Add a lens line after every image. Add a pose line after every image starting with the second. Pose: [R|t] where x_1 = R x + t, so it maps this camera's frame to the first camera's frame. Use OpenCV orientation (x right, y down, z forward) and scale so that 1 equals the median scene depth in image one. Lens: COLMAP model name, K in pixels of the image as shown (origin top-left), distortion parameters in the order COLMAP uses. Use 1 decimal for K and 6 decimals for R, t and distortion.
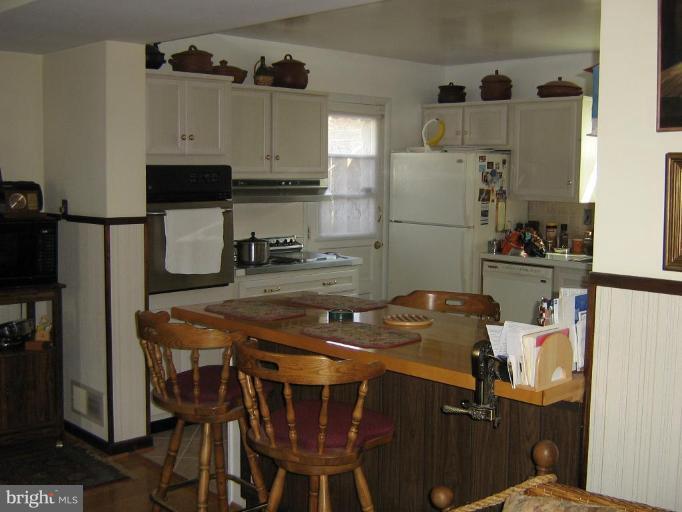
lens RADIAL K [[844.0, 0, 341.0], [0, 844.0, 256.0], [0, 0, 1]] dist [-0.103804, 0.039170]
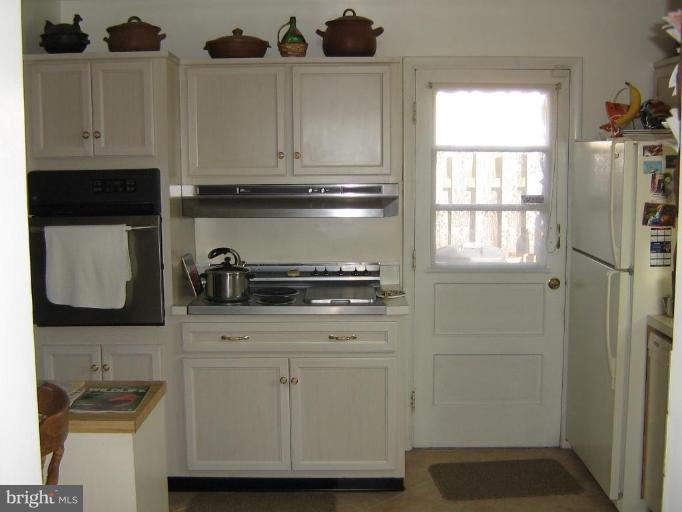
lens RADIAL K [[844.0, 0, 341.0], [0, 844.0, 256.0], [0, 0, 1]] dist [-0.103804, 0.039170]
pose [[0.721389, 0.067649, -0.689218, 0.414206], [-0.058494, 0.997613, 0.036695, -0.054066], [0.690056, 0.013844, 0.723624, 0.459412]]
